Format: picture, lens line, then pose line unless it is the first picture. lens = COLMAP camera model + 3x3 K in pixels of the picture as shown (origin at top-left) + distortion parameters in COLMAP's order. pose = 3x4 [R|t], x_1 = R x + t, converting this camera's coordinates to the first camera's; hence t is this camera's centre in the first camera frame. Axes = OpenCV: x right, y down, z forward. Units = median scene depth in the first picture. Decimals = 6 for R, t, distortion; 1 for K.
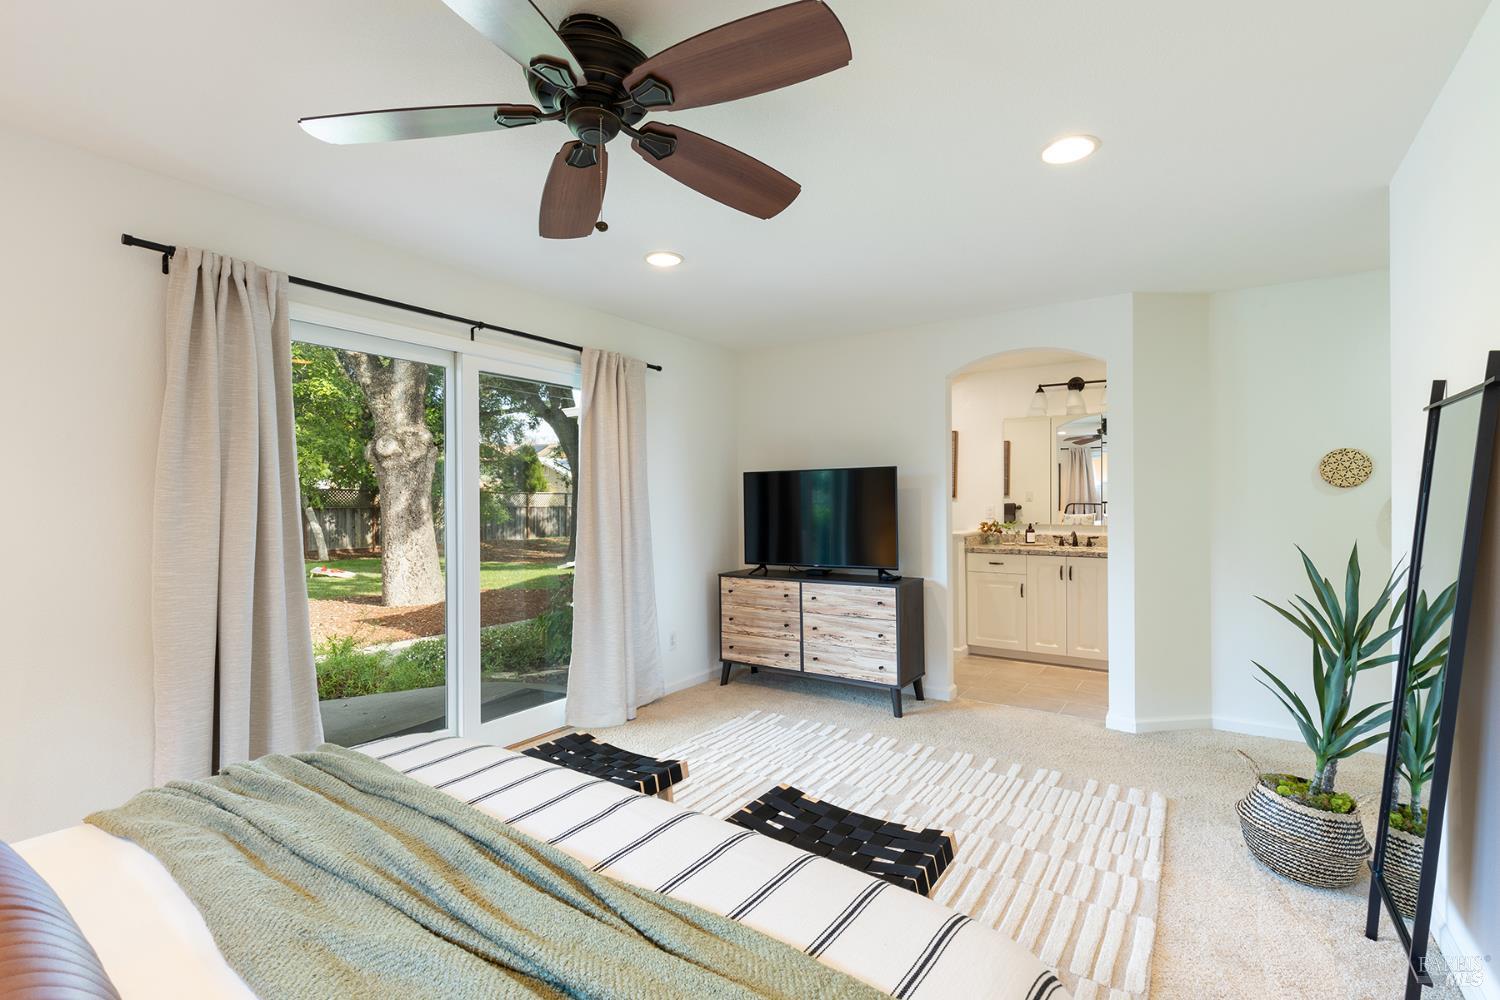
lens RADIAL K [[681.9, 0, 743.3], [0, 681.9, 497.9], [0, 0, 1]] dist [0.011351, -0.000295]
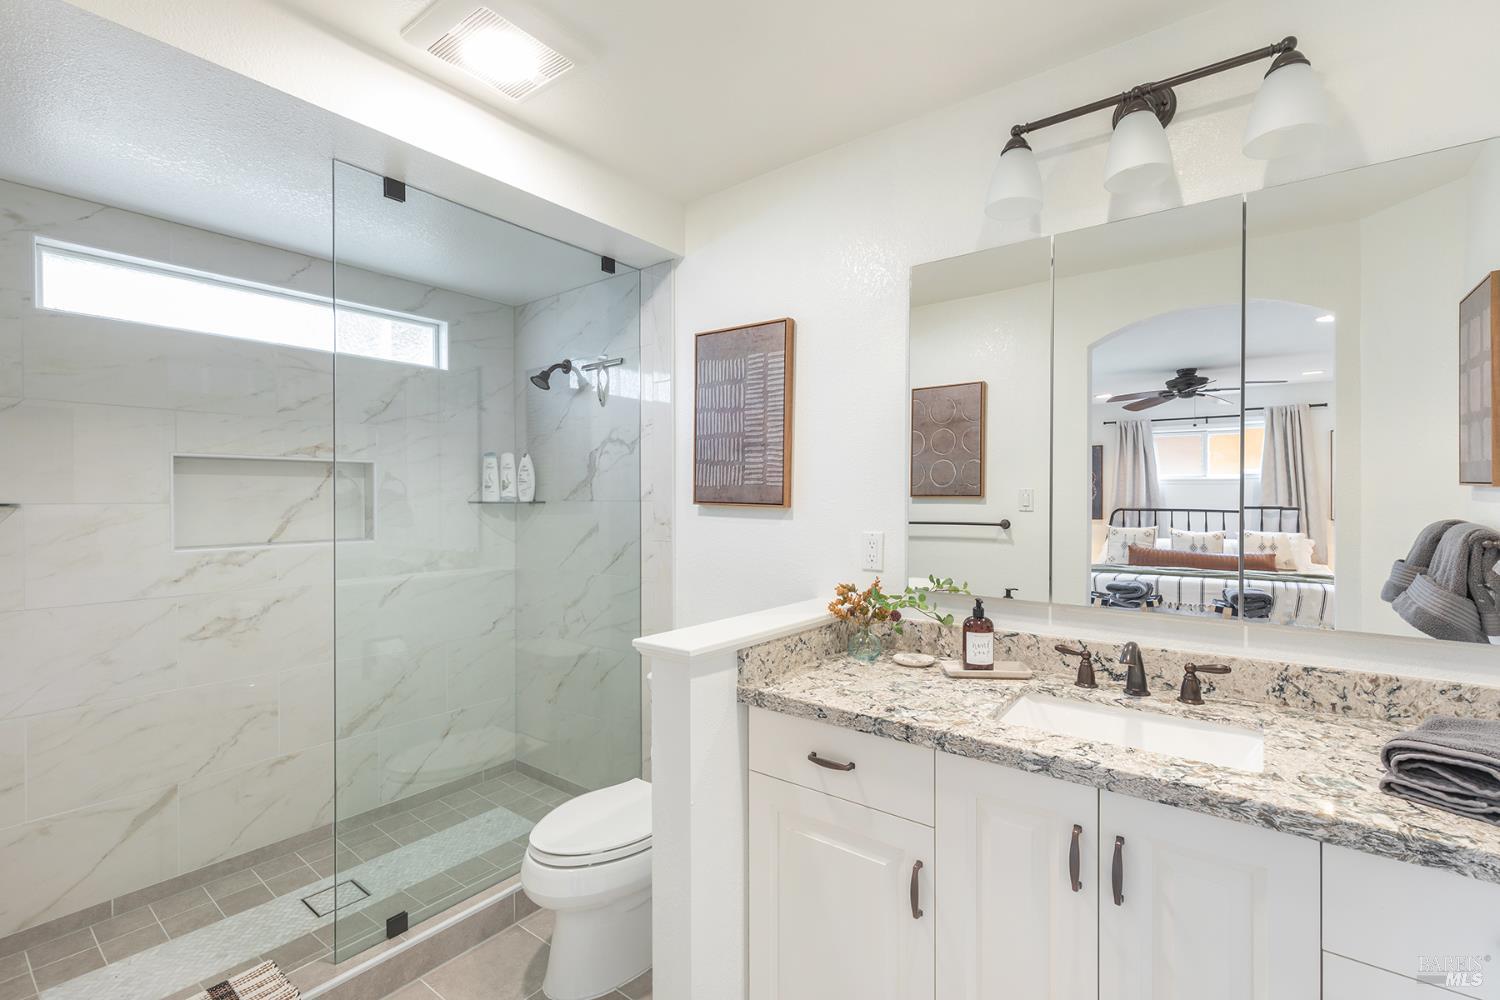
lens RADIAL K [[681.9, 0, 755.5], [0, 681.9, 499.7], [0, 0, 1]] dist [0.011351, -0.000295]
pose [[0.999151, 0.004585, -0.040950, 0.335593], [-0.004301, 0.999966, 0.007020, -0.006978], [0.040981, -0.006838, 0.999137, 0.702548]]
